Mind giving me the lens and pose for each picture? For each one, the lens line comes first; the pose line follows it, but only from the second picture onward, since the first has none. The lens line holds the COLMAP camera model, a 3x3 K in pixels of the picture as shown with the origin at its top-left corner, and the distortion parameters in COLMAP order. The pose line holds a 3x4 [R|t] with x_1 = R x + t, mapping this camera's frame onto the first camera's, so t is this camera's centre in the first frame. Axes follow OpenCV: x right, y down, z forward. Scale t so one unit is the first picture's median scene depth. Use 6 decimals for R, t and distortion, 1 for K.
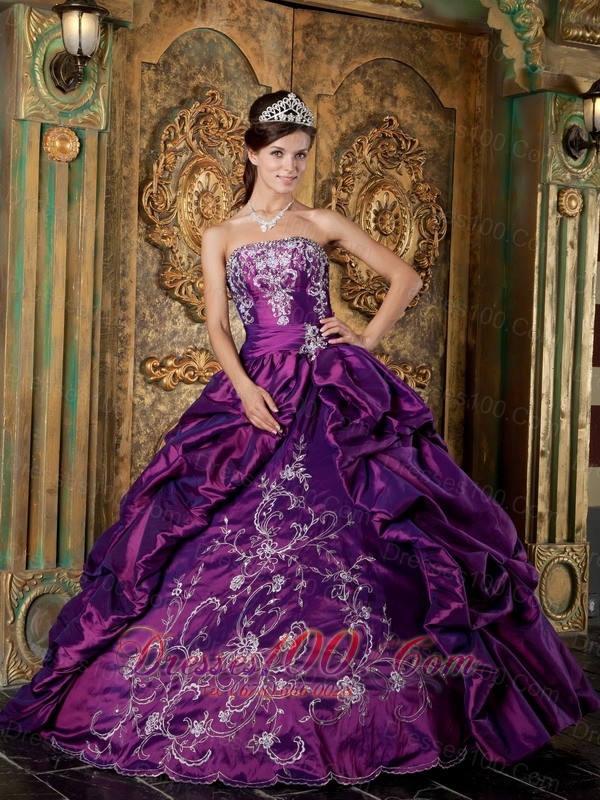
lens RADIAL K [[1419.0, 0, 277.4], [0, 1419.0, 395.9], [0, 0, 1]] dist [0.002089, 0.271661]
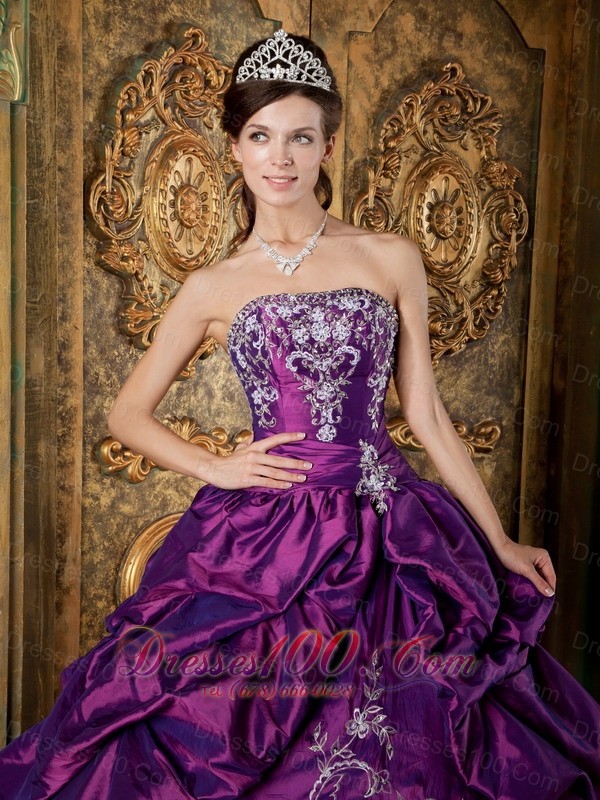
lens RADIAL K [[1321.4, 0, 298.4], [0, 1321.4, 420.7], [0, 0, 1]] dist [0.112216, 0.141932]
pose [[0.999541, -0.006611, 0.029570, -0.016761], [0.003416, 0.994273, 0.106811, -0.100218], [-0.030107, -0.106661, 0.993839, 0.362204]]
